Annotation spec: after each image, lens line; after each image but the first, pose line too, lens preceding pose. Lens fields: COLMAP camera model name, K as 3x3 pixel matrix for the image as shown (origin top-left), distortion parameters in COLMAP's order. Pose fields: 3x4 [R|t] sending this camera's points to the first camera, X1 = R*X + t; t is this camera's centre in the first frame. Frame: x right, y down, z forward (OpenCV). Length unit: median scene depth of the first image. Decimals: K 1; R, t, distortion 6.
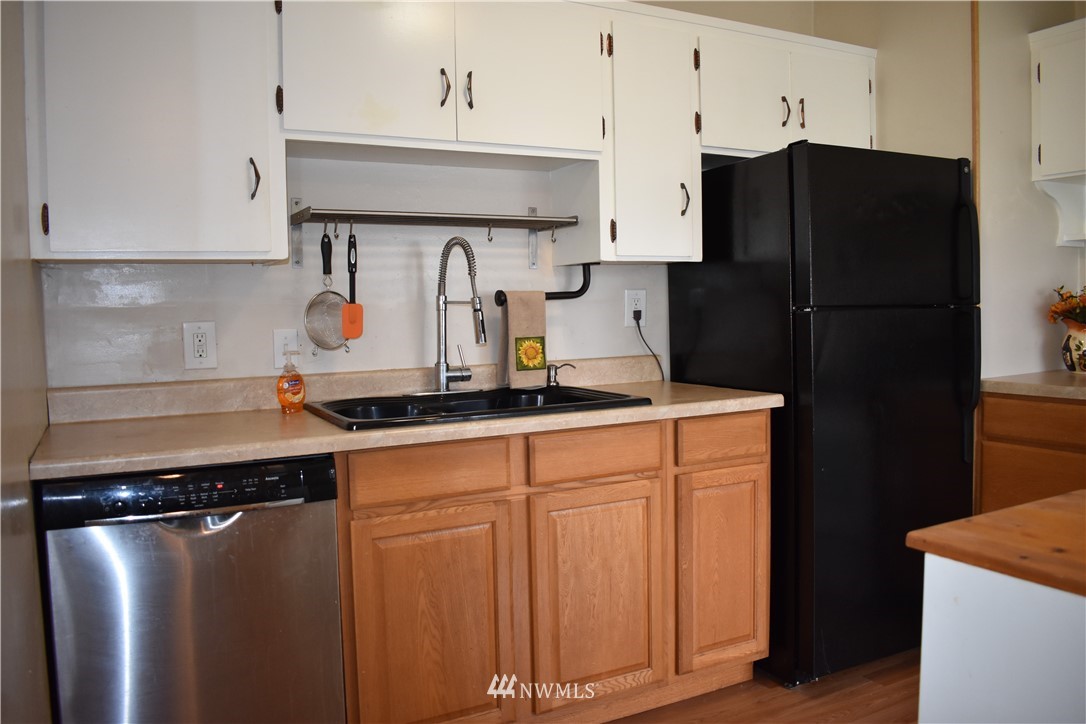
lens RADIAL K [[843.9, 0, 543.0], [0, 843.9, 362.0], [0, 0, 1]] dist [-0.083839, 0.003262]
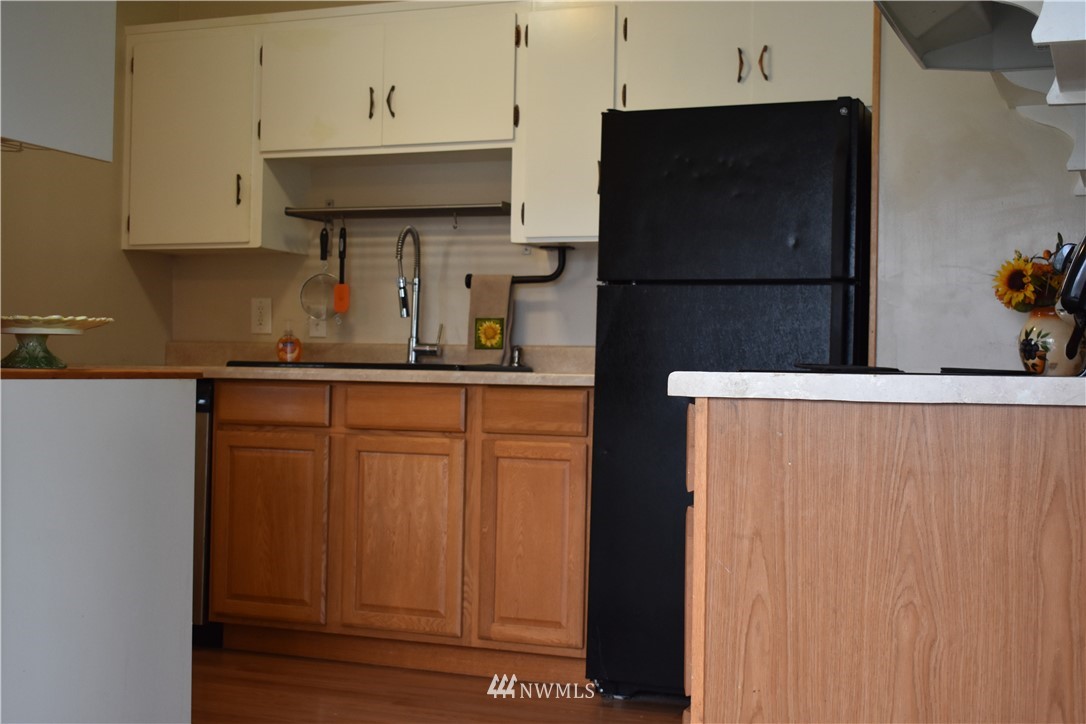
lens RADIAL K [[1386.3, 0, 543.0], [0, 1386.3, 362.0], [0, 0, 1]] dist [0.023722, 0.017393]
pose [[0.653813, 0.030361, -0.756046, 1.417281], [-0.083378, 0.996001, -0.032107, 0.079694], [0.752048, 0.084030, 0.653730, -0.085679]]
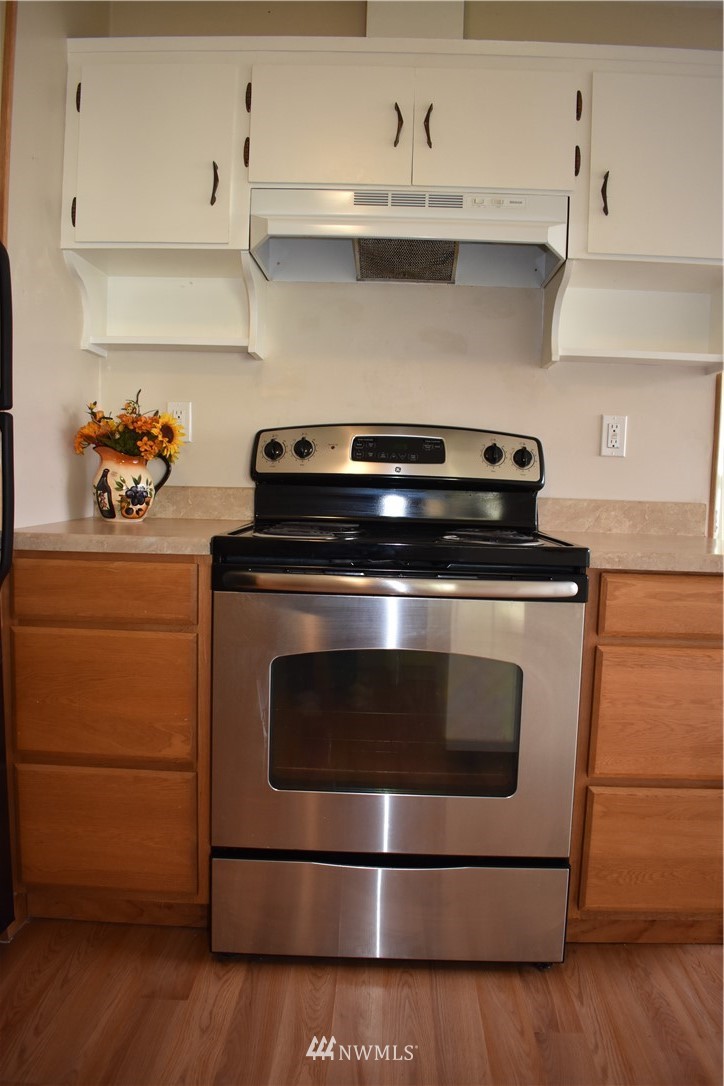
lens RADIAL K [[843.9, 0, 362.0], [0, 843.9, 543.0], [0, 0, 1]] dist [-0.083839, 0.003262]
pose [[0.490420, -0.030584, 0.870949, 0.112909], [0.019796, 0.999517, 0.023952, 0.021639], [-0.871261, 0.005494, 0.490789, 0.473738]]
